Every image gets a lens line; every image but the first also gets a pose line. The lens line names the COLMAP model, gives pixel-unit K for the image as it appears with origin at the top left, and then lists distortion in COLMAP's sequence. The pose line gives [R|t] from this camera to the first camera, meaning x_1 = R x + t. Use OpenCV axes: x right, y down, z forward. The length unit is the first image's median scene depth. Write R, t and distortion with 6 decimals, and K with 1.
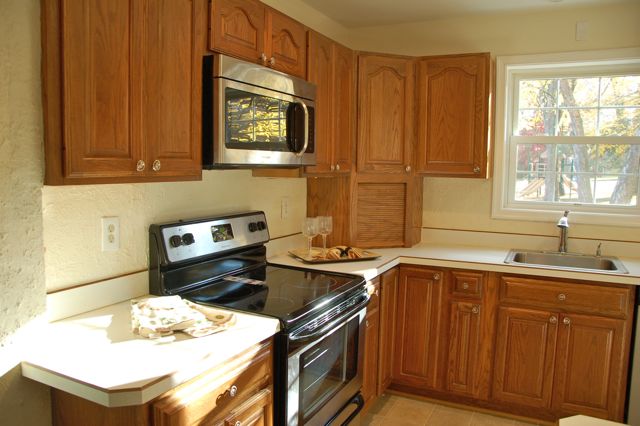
lens RADIAL K [[496.6, 0, 318.7], [0, 496.6, 216.7], [0, 0, 1]] dist [-0.164594, 0.121479]
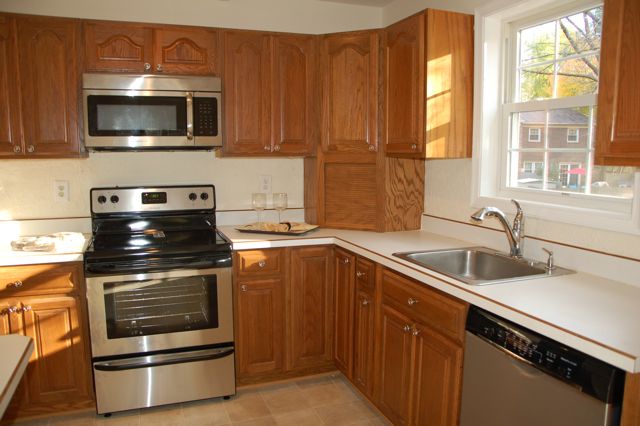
lens RADIAL K [[496.6, 0, 318.7], [0, 496.6, 216.7], [0, 0, 1]] dist [-0.164594, 0.121479]
pose [[0.736457, 0.074552, -0.672364, 0.978857], [-0.060165, 0.997188, 0.044669, -0.002814], [0.673804, 0.007556, 0.738872, 0.297542]]
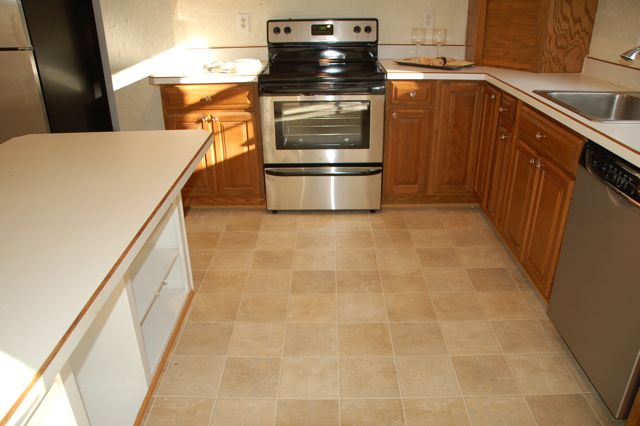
lens RADIAL K [[496.6, 0, 318.7], [0, 496.6, 216.7], [0, 0, 1]] dist [-0.164594, 0.121479]
pose [[0.438226, 0.360044, -0.823606, 1.135584], [-0.070880, 0.927262, 0.367644, 0.016317], [0.896066, -0.102734, 0.431870, 0.283688]]
